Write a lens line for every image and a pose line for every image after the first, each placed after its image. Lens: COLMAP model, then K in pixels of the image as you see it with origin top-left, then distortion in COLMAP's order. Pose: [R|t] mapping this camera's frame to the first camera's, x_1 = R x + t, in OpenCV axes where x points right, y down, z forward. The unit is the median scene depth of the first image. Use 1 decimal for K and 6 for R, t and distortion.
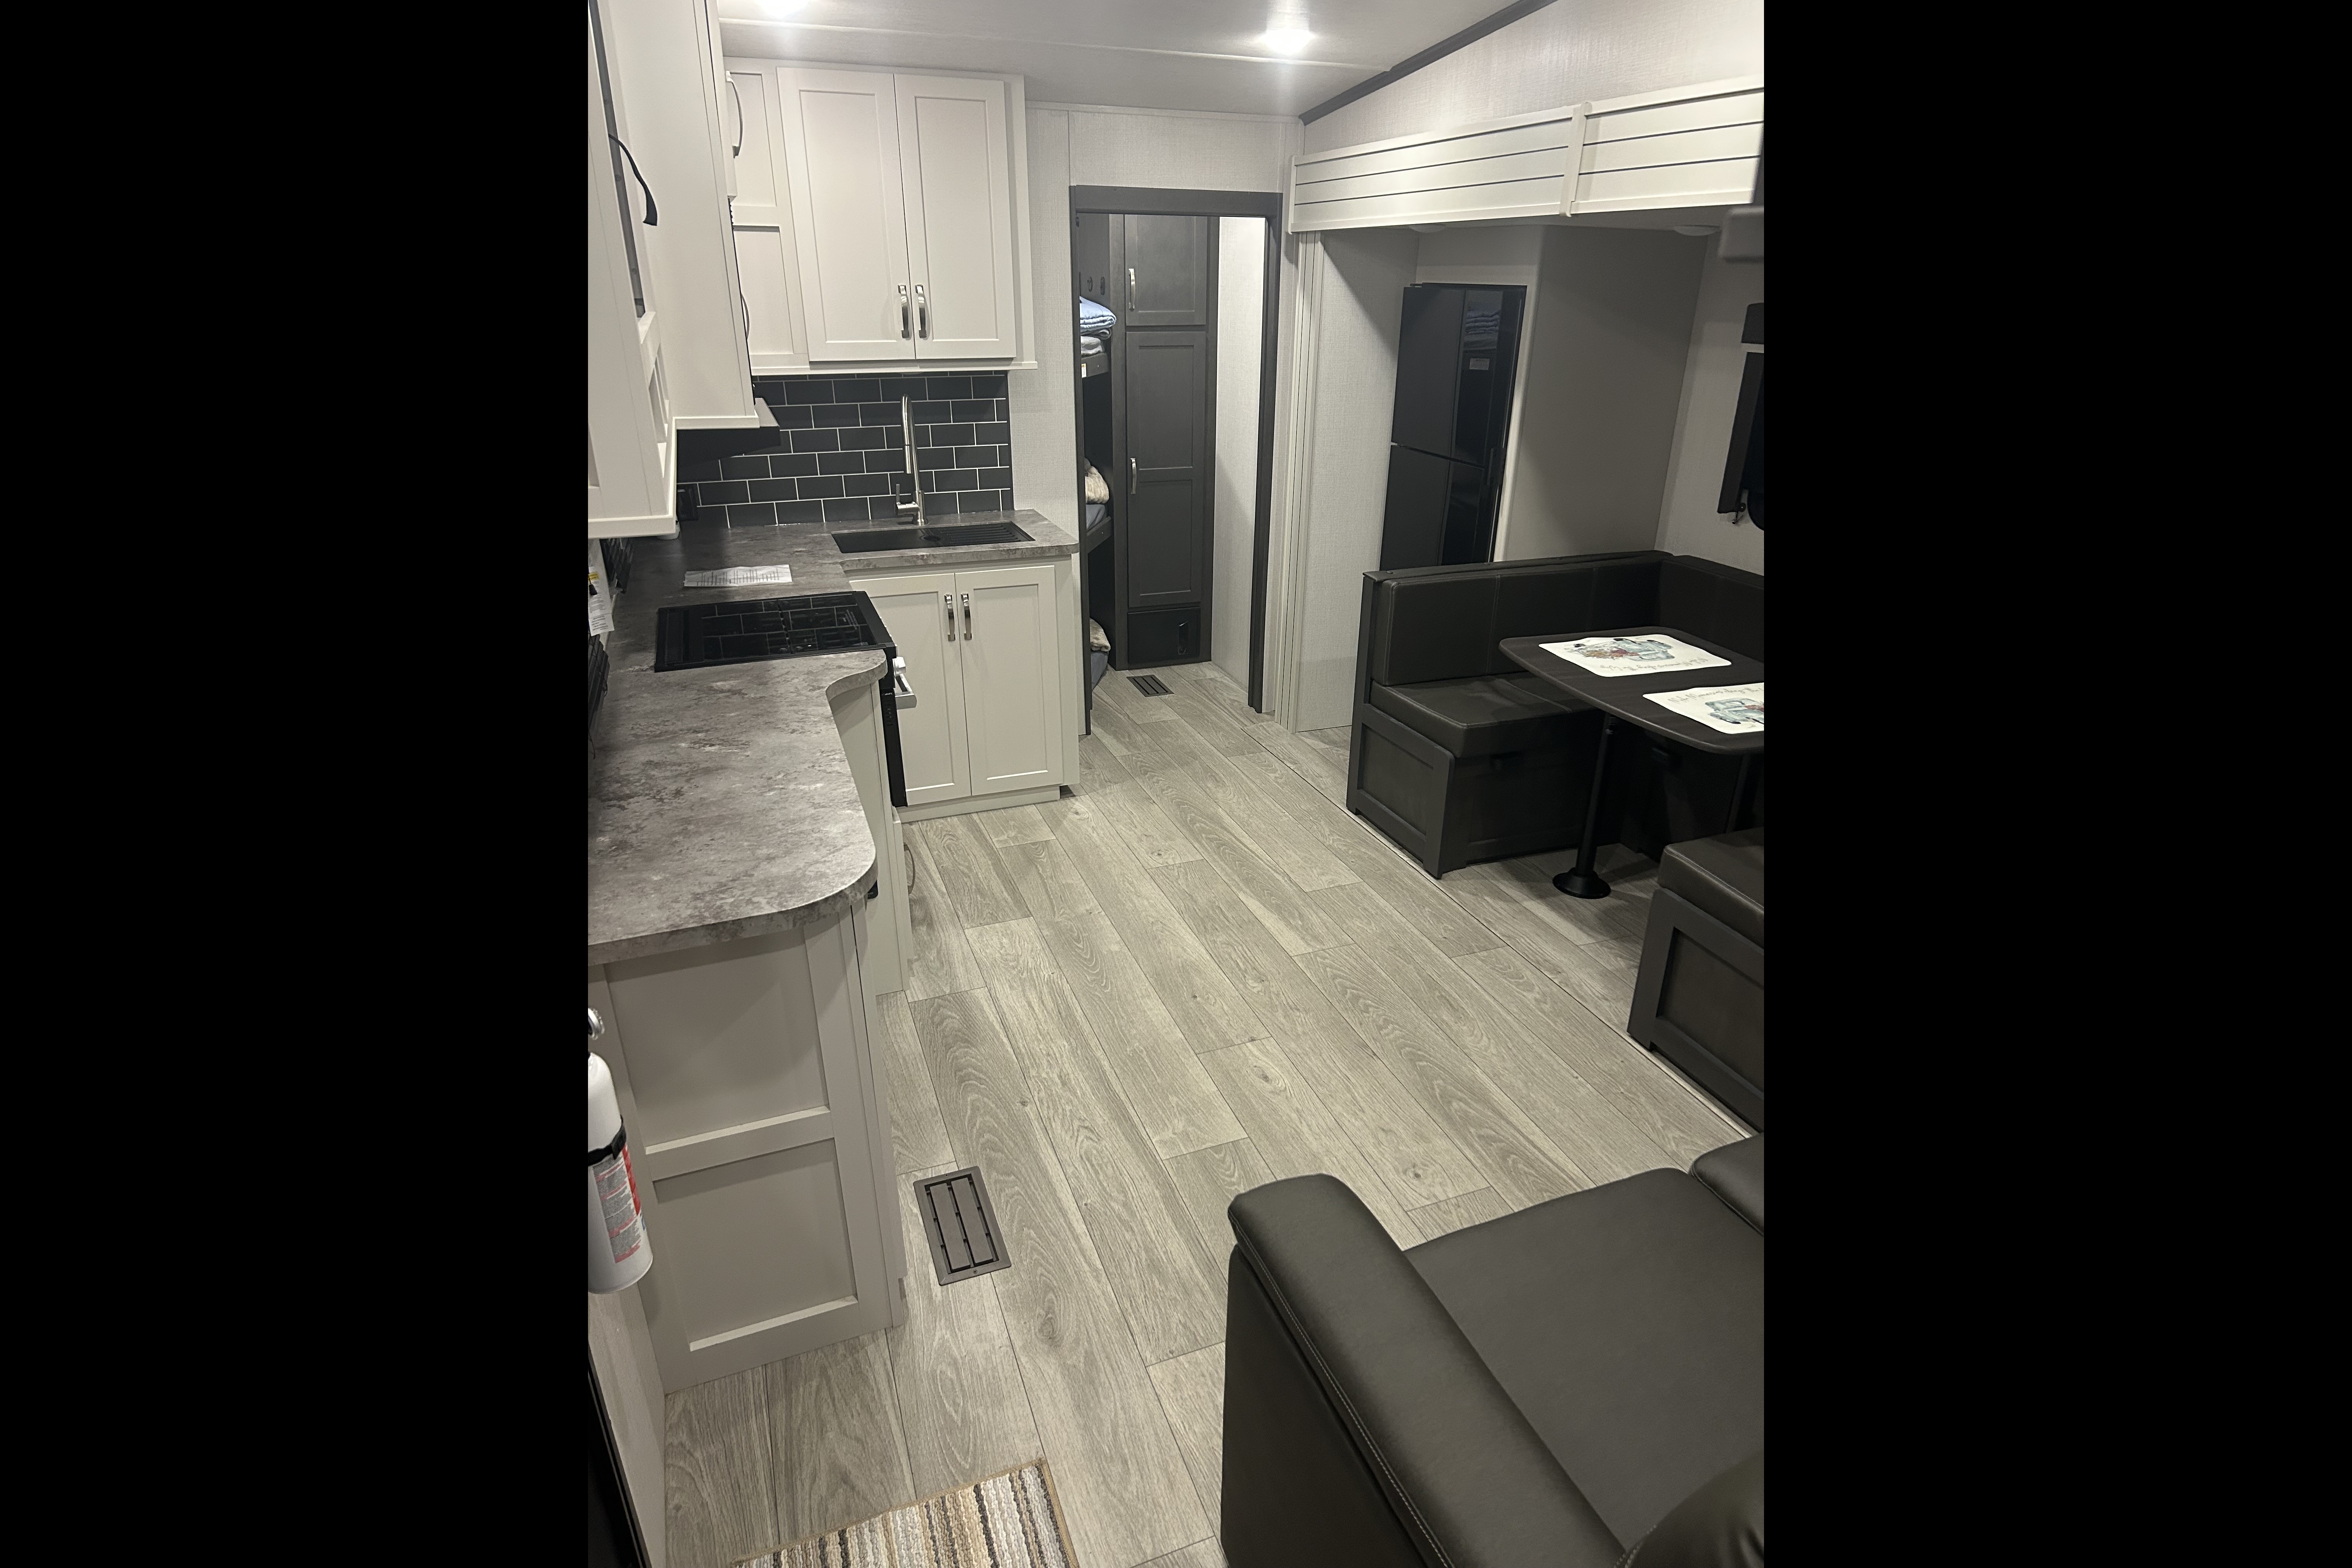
lens RADIAL K [[1192.6, 0, 1176.0], [0, 1192.6, 784.0], [0, 0, 1]] dist [-0.004454, -0.001390]
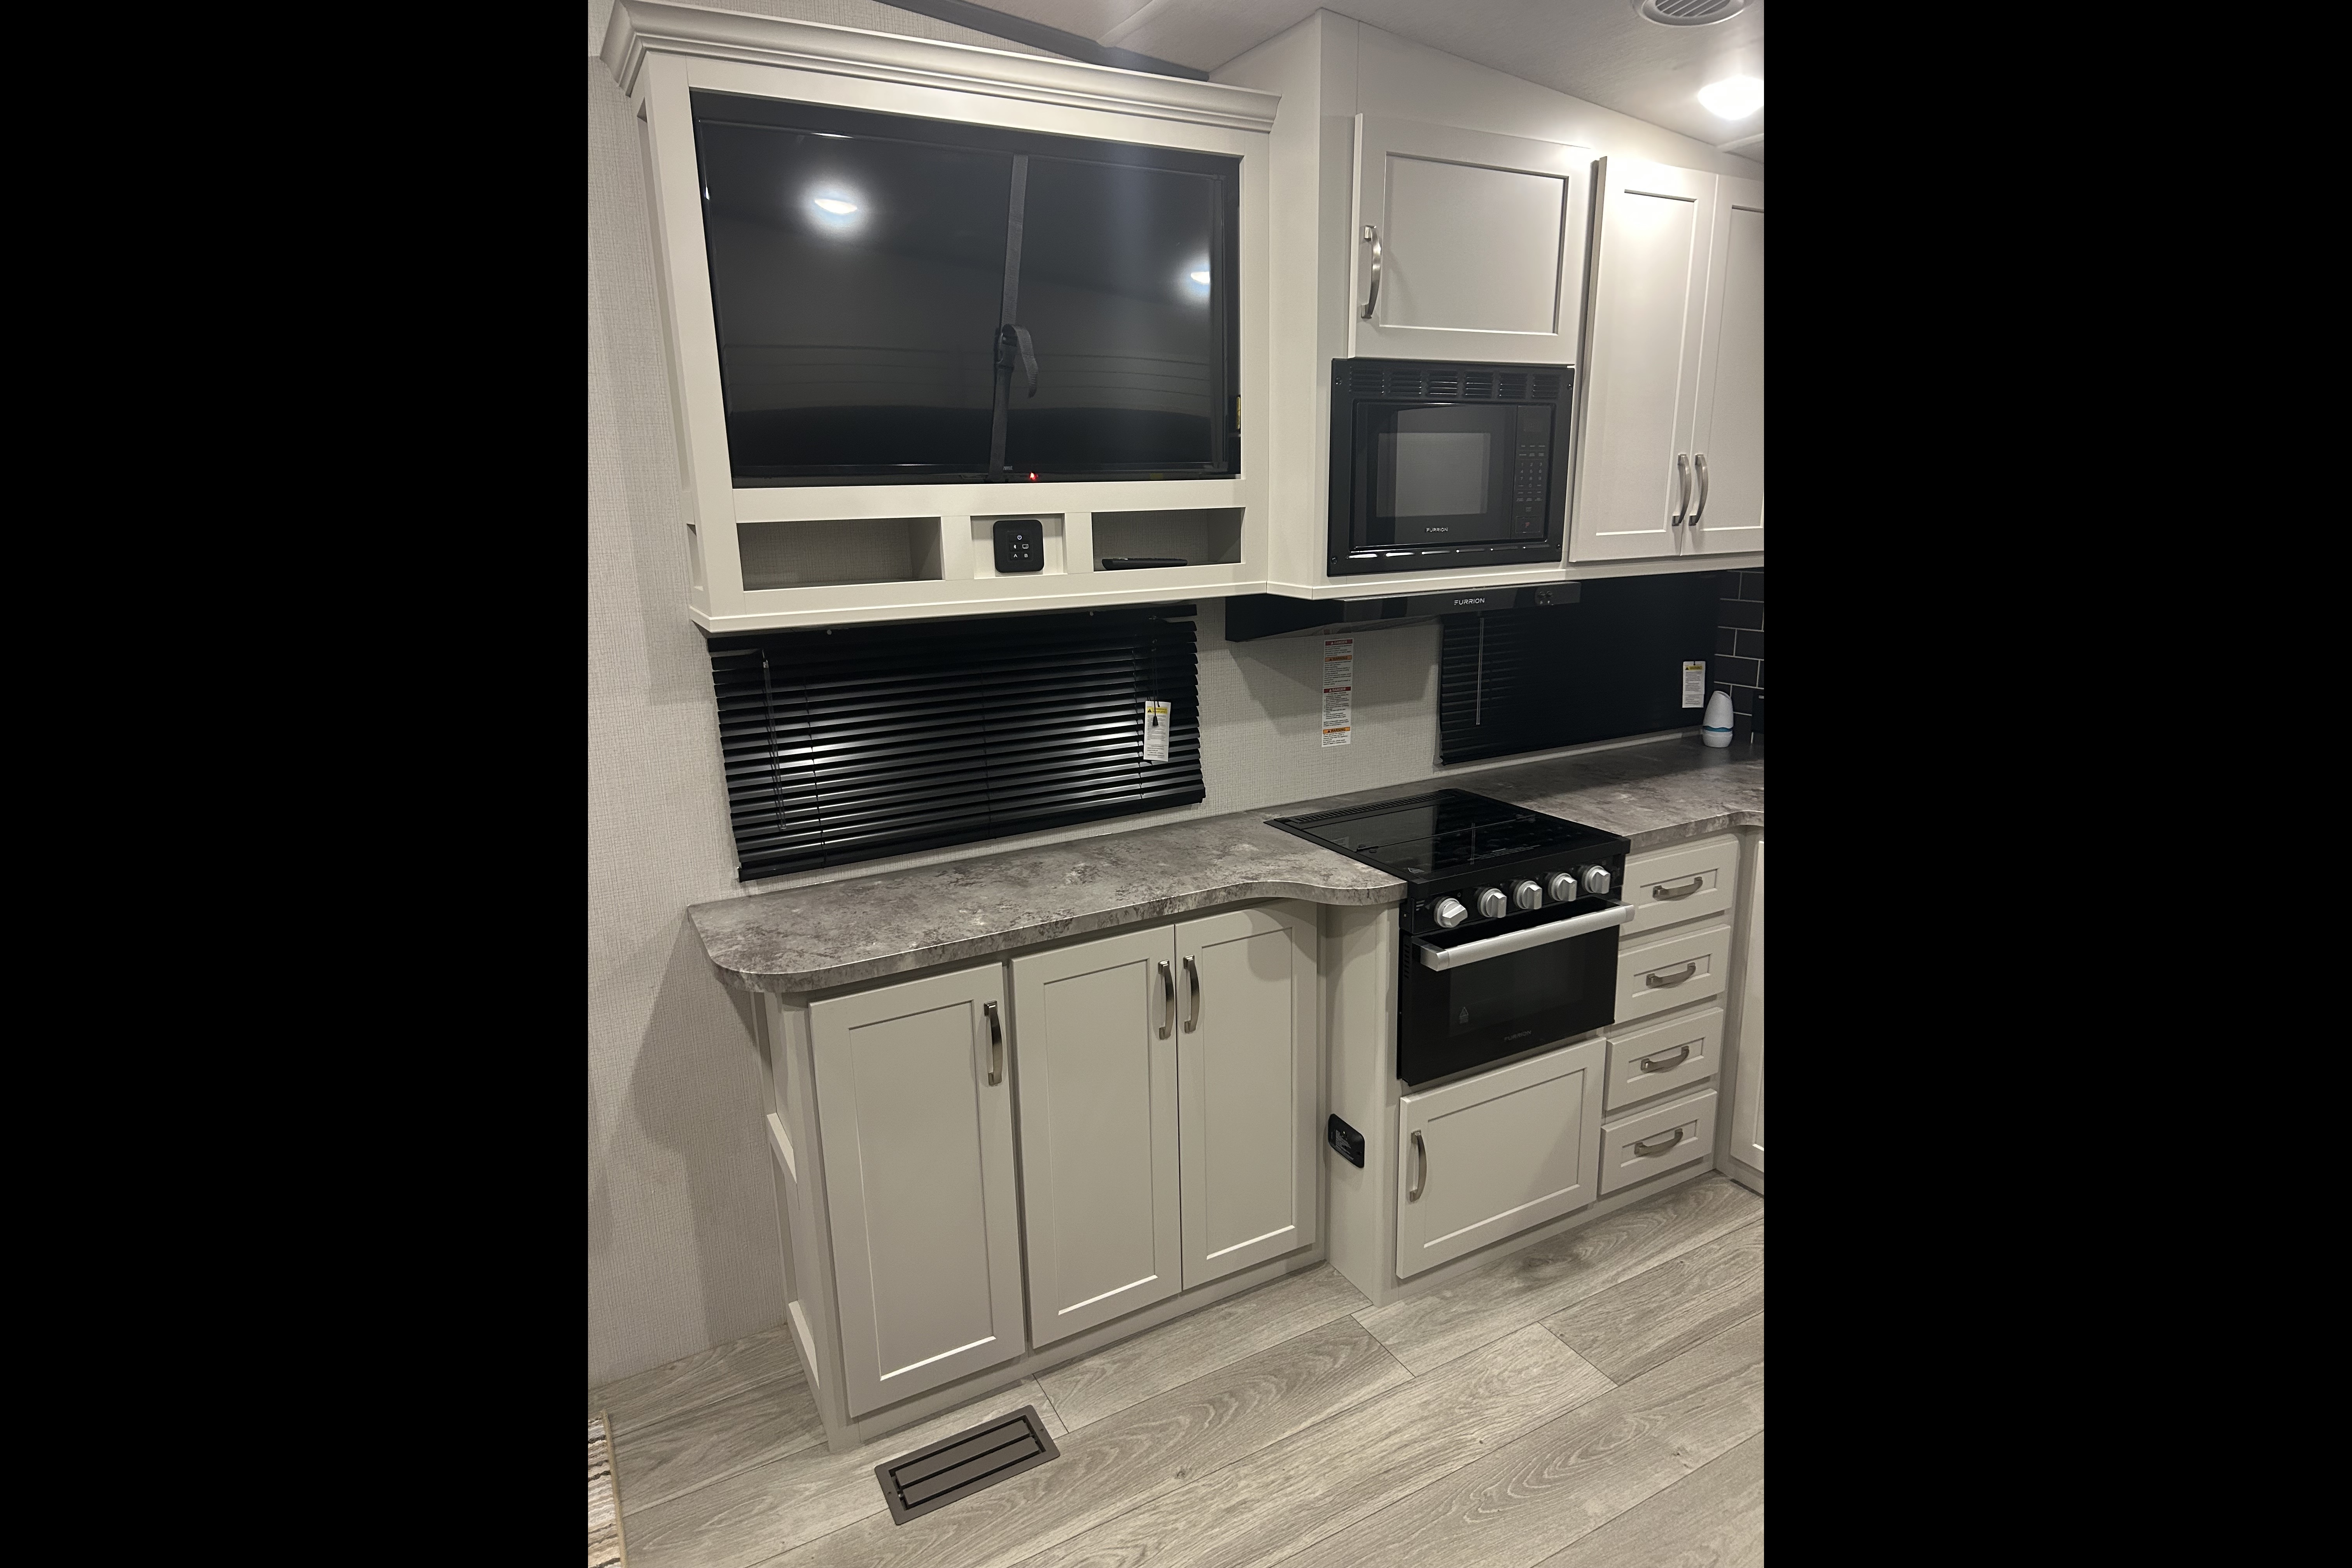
lens RADIAL K [[1177.3, 0, 1113.4], [0, 1177.3, 787.5], [0, 0, 1]] dist [0.001822, -0.000002]
pose [[0.112730, 0.235349, -0.965351, 0.501055], [-0.369311, 0.911868, 0.179183, -0.253737], [0.922443, 0.336316, 0.189712, 0.700530]]
